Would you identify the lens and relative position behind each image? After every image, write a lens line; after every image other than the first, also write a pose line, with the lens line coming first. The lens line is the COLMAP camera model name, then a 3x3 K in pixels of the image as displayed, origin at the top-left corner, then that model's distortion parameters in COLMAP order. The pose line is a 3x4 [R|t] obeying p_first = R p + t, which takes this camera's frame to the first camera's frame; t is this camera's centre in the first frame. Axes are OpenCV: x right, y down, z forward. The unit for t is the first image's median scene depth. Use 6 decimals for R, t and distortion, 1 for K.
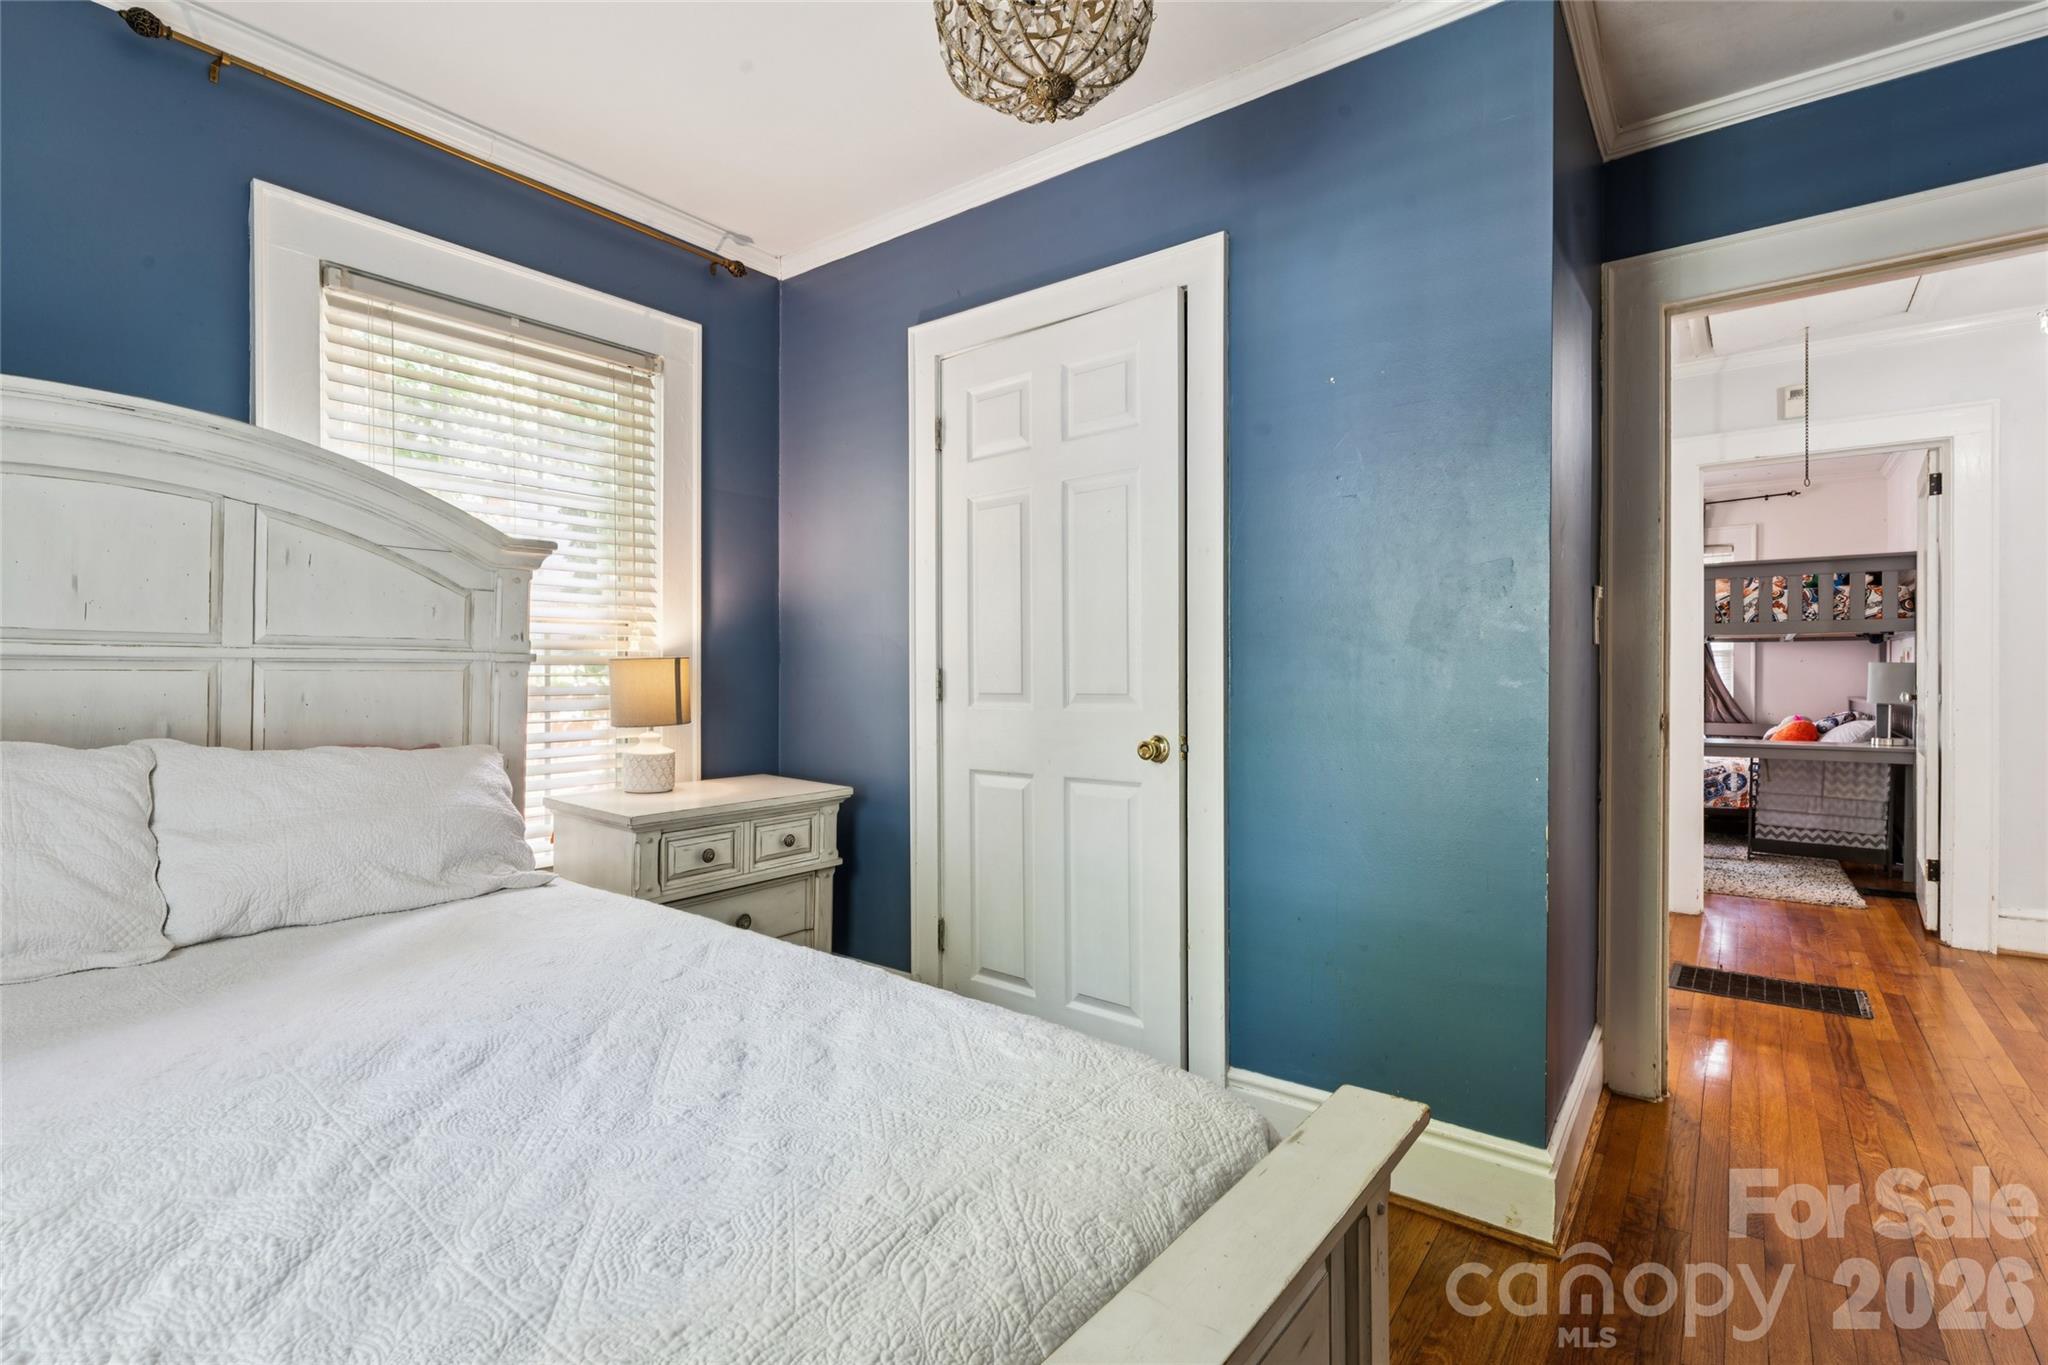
lens RADIAL K [[954.3, 0, 1011.4], [0, 954.3, 686.5], [0, 0, 1]] dist [-0.002388, -0.000659]
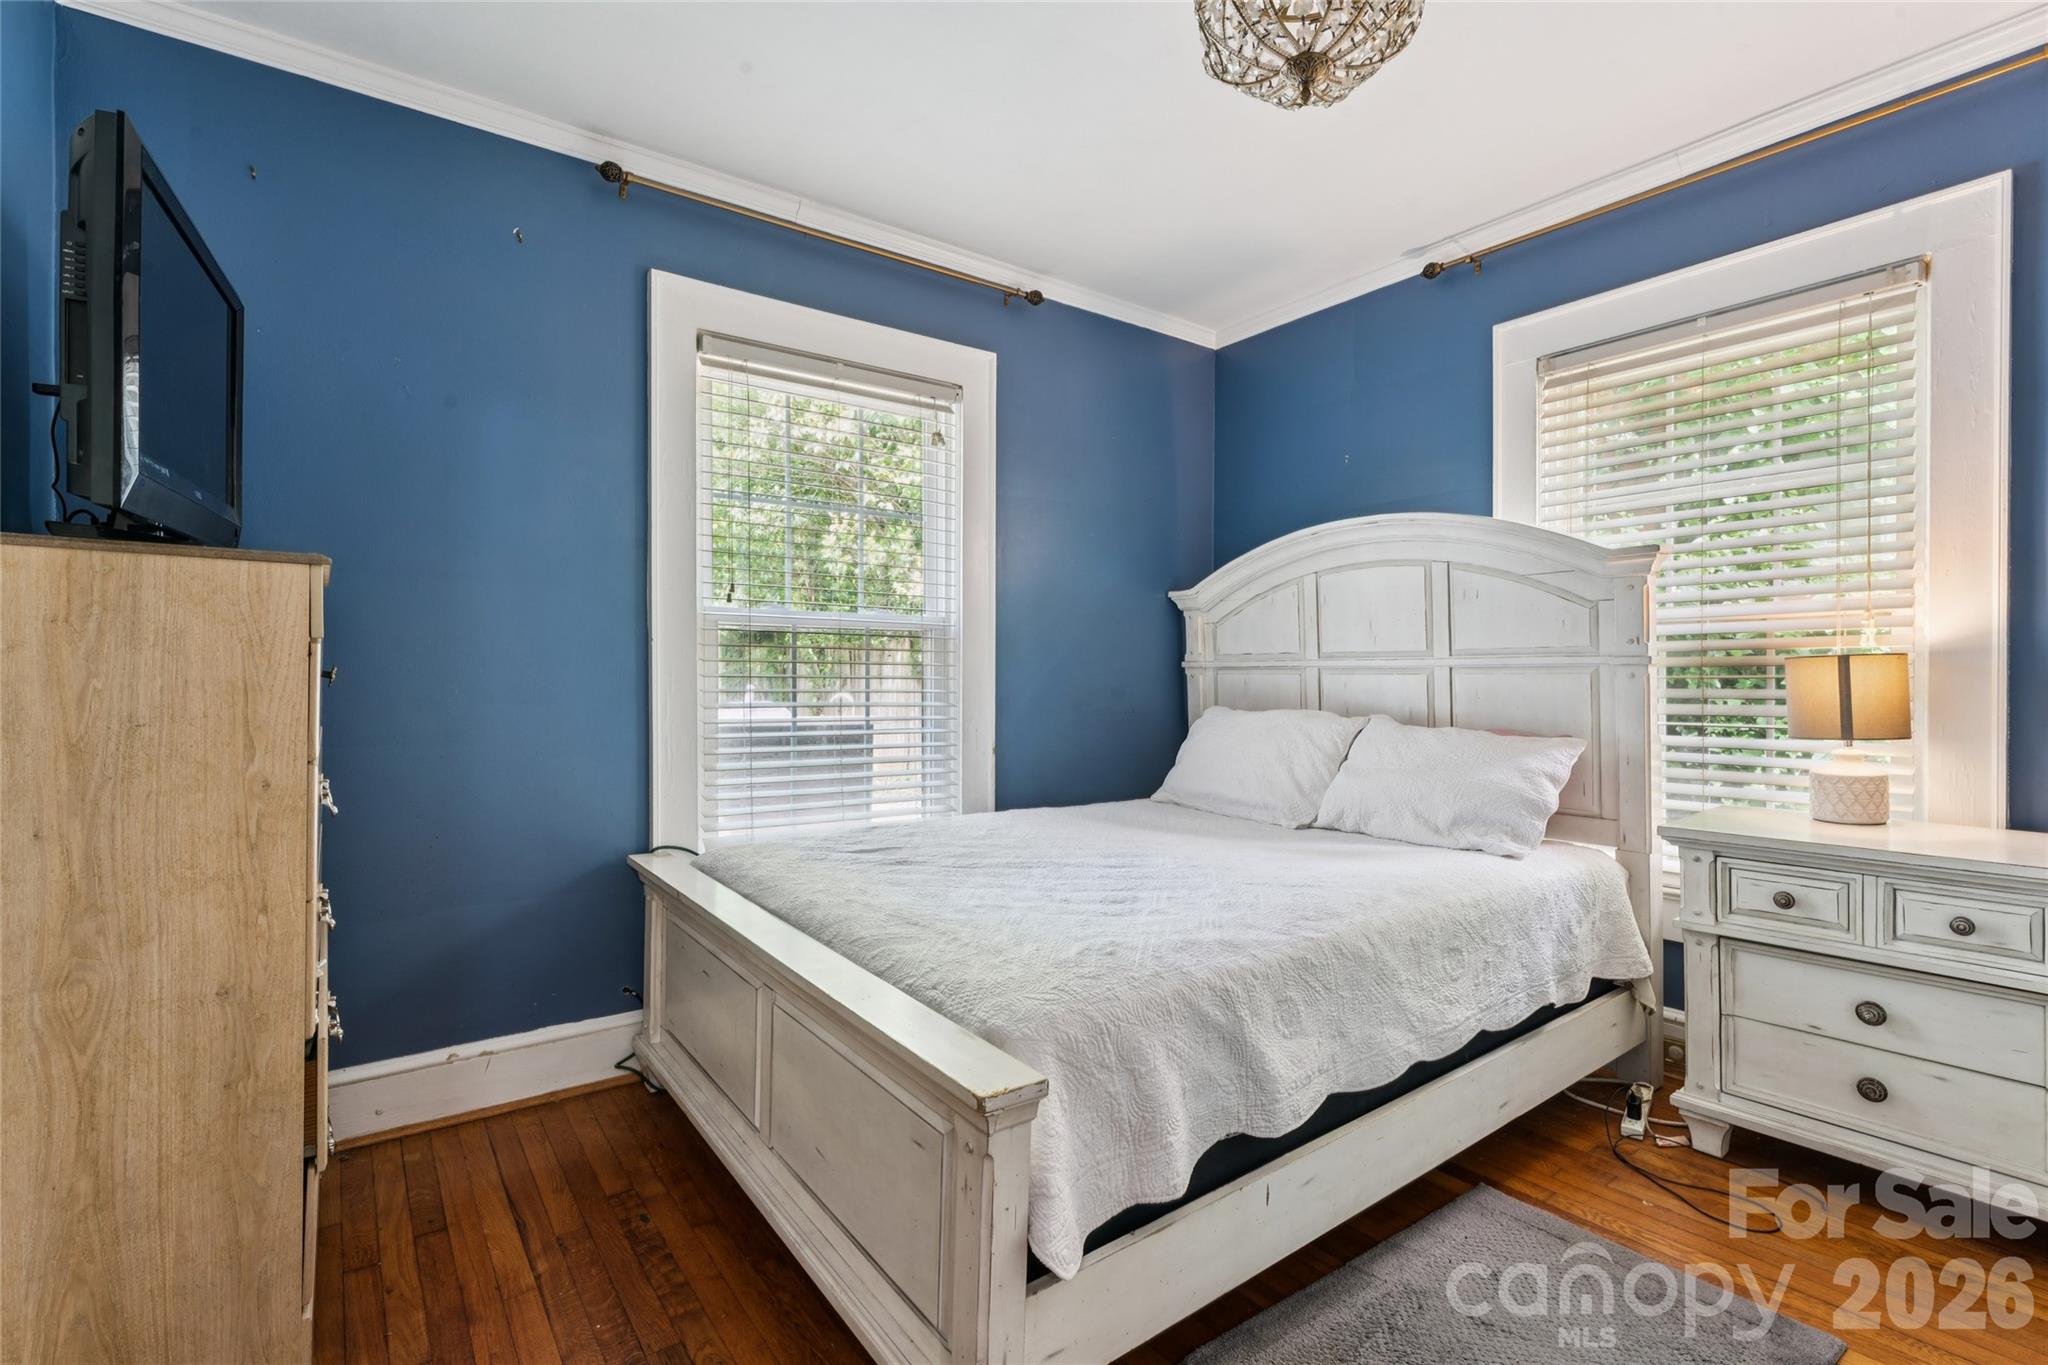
lens RADIAL K [[954.3, 0, 1011.4], [0, 954.3, 686.5], [0, 0, 1]] dist [-0.002388, -0.000659]
pose [[-0.289300, 0.009553, -0.957191, 0.736384], [-0.011152, 0.999849, 0.013350, -0.008433], [0.957173, 0.014537, -0.289150, 0.692475]]
